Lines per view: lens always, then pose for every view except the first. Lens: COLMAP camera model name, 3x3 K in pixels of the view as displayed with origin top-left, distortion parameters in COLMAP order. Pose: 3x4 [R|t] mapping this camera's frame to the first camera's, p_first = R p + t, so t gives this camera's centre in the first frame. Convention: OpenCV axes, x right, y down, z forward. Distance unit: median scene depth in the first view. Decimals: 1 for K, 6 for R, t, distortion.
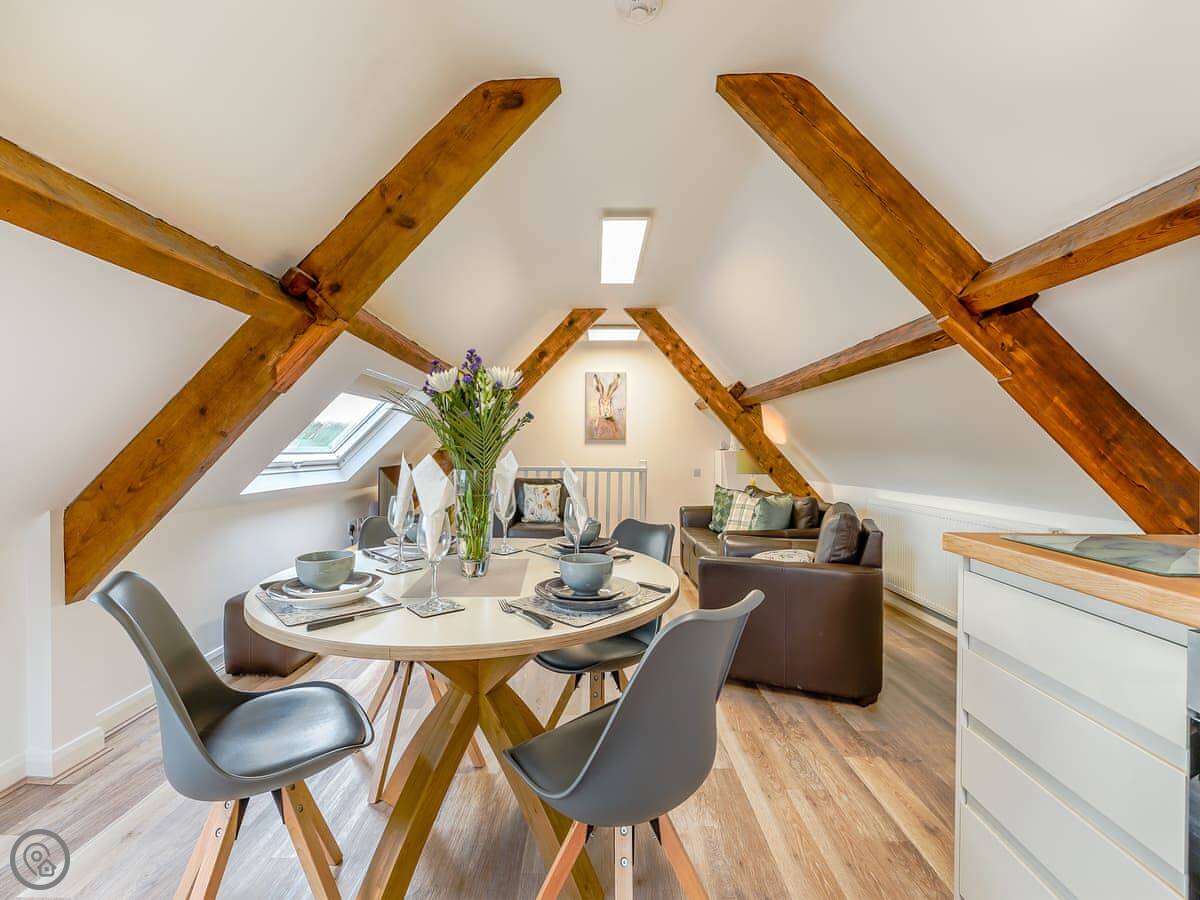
lens RADIAL K [[533.7, 0, 588.1], [0, 533.7, 453.0], [0, 0, 1]] dist [-0.070971, 0.023353]
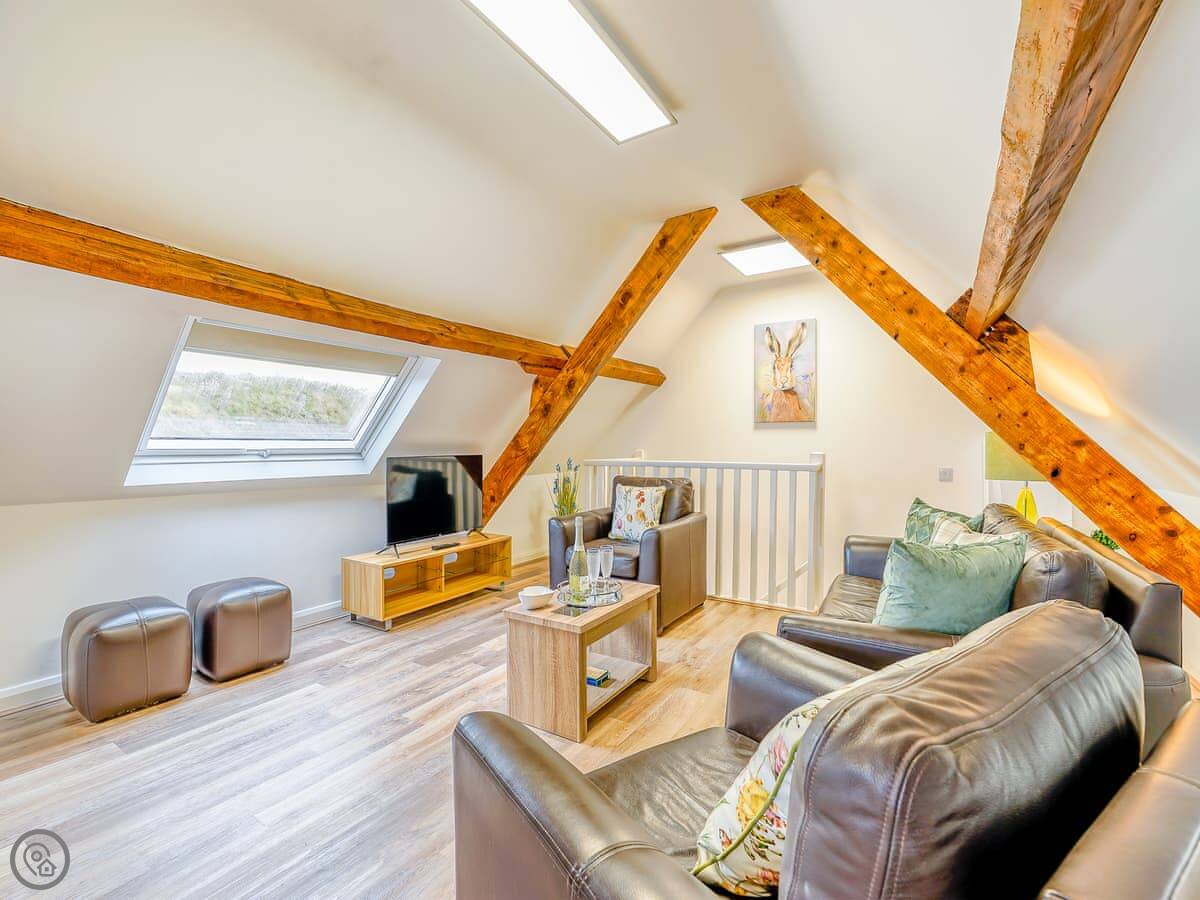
lens RADIAL K [[533.7, 0, 588.1], [0, 533.7, 453.0], [0, 0, 1]] dist [-0.070971, 0.023353]
pose [[0.831514, 0.002484, -0.555499, 0.254094], [-0.001140, 0.999996, 0.002766, 0.014677], [0.555503, -0.001667, 0.831513, 0.405824]]
